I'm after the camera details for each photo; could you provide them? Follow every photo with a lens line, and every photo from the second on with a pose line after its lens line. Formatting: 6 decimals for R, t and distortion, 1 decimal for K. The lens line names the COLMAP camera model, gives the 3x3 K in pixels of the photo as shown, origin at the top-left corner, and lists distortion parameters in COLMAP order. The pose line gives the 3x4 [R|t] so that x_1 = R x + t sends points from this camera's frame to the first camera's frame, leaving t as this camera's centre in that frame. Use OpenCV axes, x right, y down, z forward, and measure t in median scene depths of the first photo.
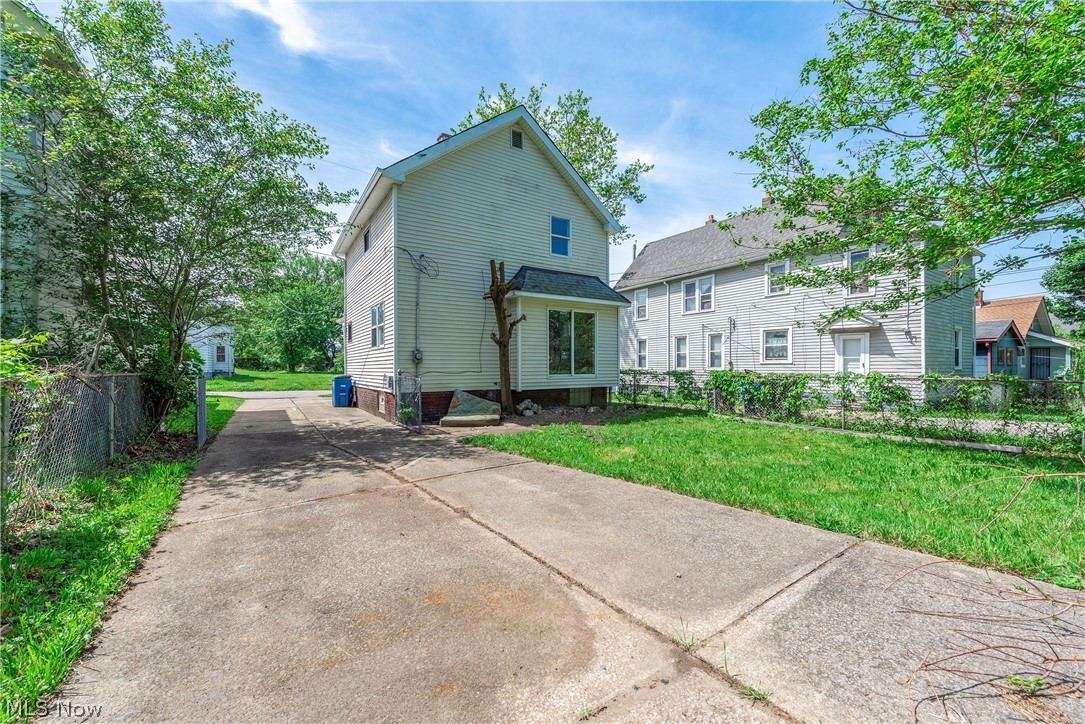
lens RADIAL K [[421.6, 0, 546.6], [0, 421.6, 369.7], [0, 0, 1]] dist [-0.002459, -0.000154]
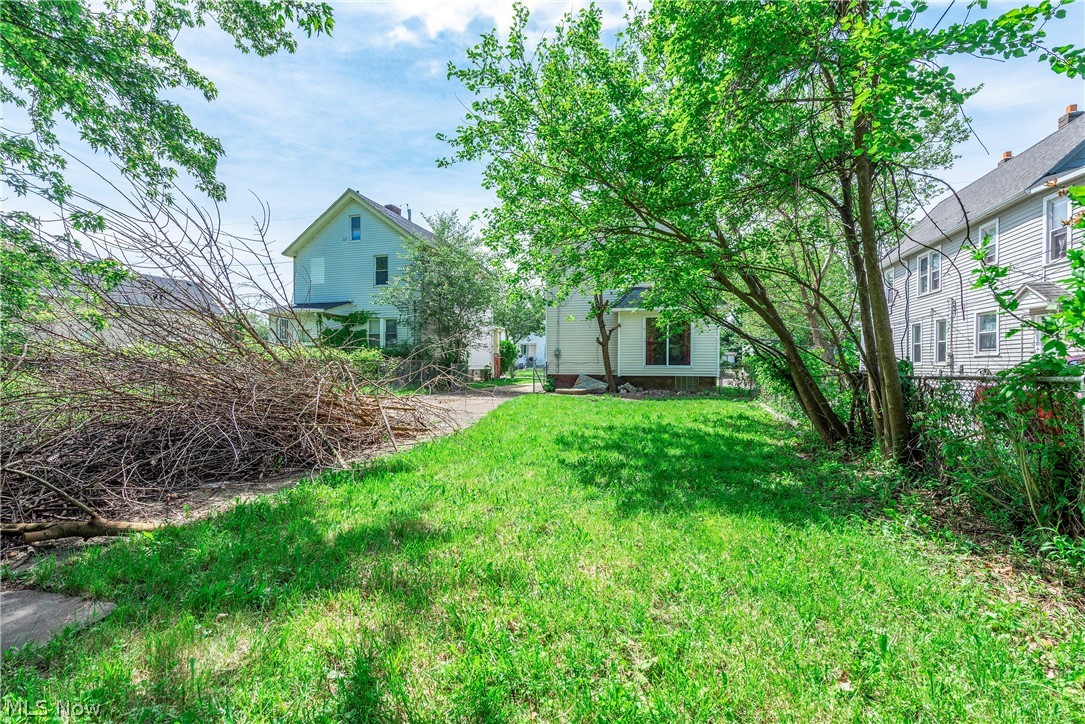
lens RADIAL K [[500.0, 0, 542.0], [0, 500.0, 363.1], [0, 0, 1]] dist [0.001062, 0.000790]
pose [[0.645194, 0.003916, -0.764009, 0.993041], [-0.010888, 0.999932, -0.004069, 0.014111], [0.763941, 0.010944, 0.645193, -0.287984]]
